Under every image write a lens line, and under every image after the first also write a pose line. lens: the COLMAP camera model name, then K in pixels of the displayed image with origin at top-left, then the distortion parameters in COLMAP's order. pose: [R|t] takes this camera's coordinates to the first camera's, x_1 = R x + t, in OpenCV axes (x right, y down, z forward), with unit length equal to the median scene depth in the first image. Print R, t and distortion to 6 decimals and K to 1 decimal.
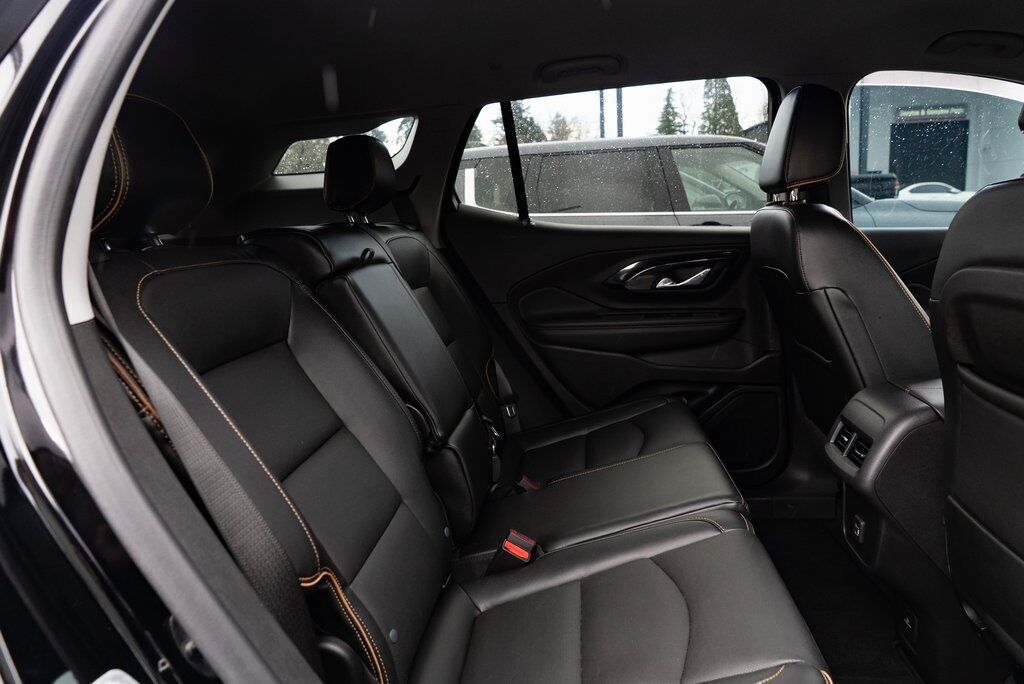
lens RADIAL K [[698.8, 0, 511.4], [0, 698.8, 345.9], [0, 0, 1]] dist [-0.032128, 0.017885]
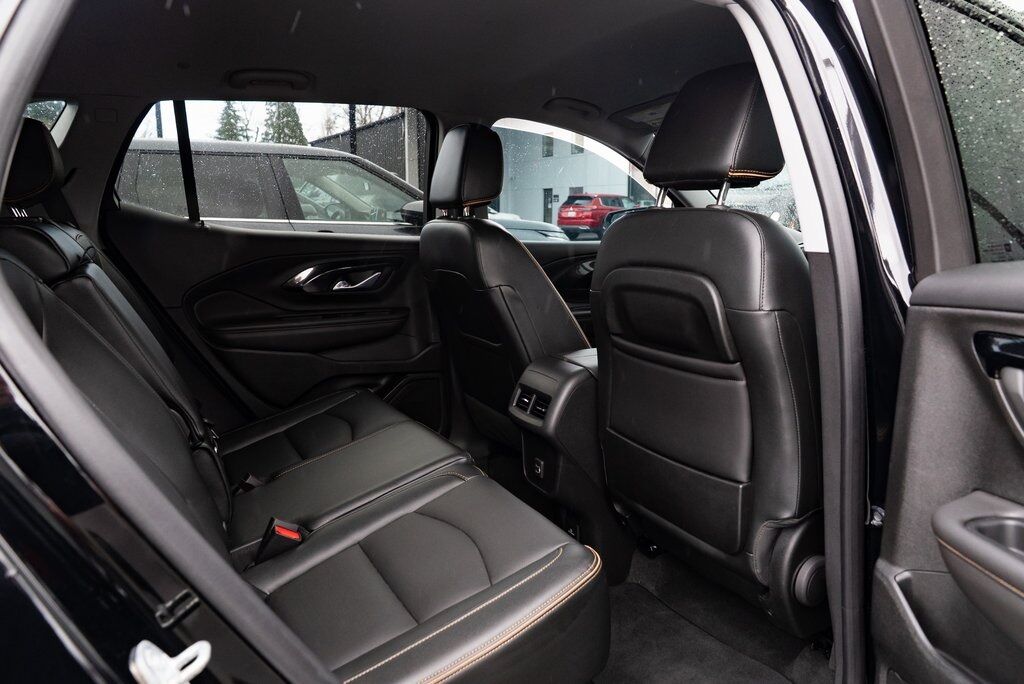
lens RADIAL K [[698.8, 0, 517.1], [0, 698.8, 343.9], [0, 0, 1]] dist [-0.032128, 0.017885]
pose [[0.823996, -0.053088, 0.564104, -0.172947], [0.062130, 0.998063, 0.003173, 0.014386], [-0.563179, 0.032433, 0.825698, -0.049730]]
